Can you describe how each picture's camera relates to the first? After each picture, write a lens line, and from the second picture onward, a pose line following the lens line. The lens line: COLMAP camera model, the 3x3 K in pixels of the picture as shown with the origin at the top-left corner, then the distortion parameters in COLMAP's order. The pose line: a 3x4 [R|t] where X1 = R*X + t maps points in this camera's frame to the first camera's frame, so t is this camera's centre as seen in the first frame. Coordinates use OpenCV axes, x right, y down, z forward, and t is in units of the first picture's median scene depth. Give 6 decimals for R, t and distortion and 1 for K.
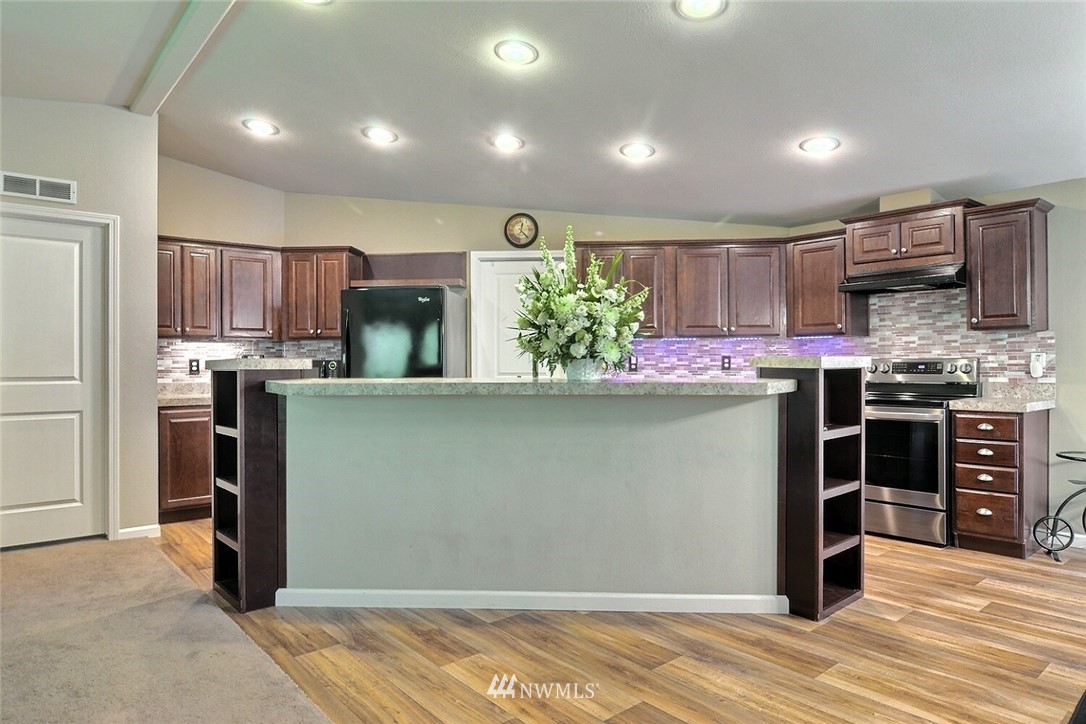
lens RADIAL K [[668.7, 0, 541.3], [0, 668.7, 364.8], [0, 0, 1]] dist [-0.013571, 0.000996]
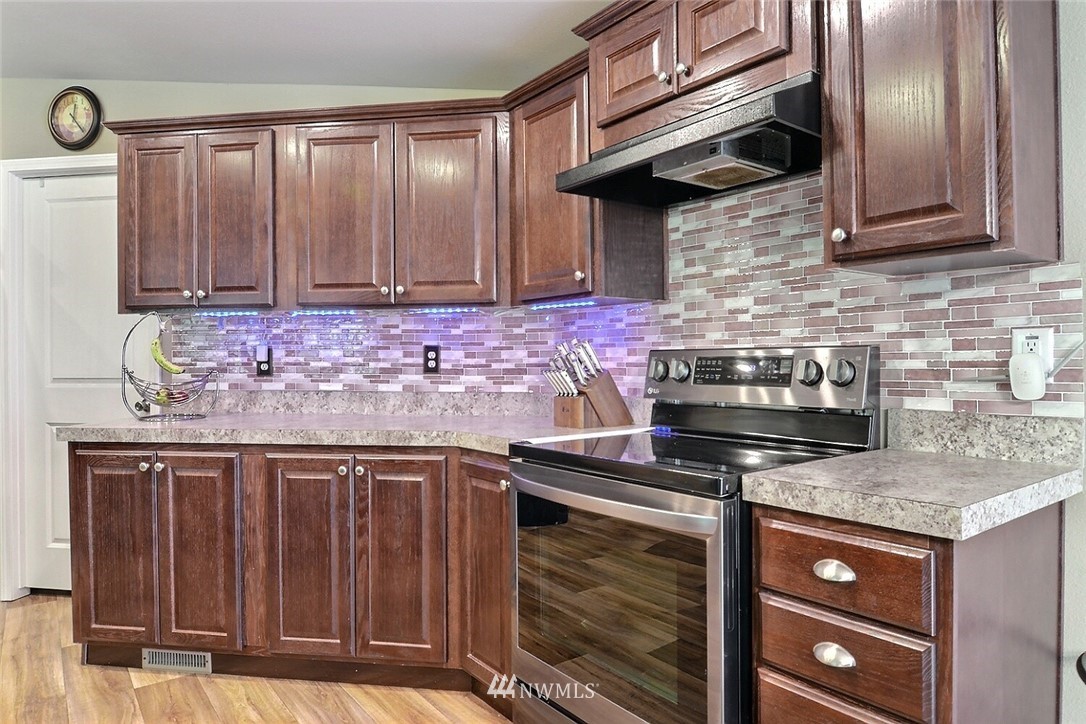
lens RADIAL K [[668.7, 0, 541.0], [0, 668.7, 363.1], [0, 0, 1]] dist [-0.013571, 0.000996]
pose [[0.998524, -0.000358, -0.054318, 0.432397], [0.000440, 0.999999, 0.001501, -0.000864], [0.054317, -0.001522, 0.998523, 0.542146]]
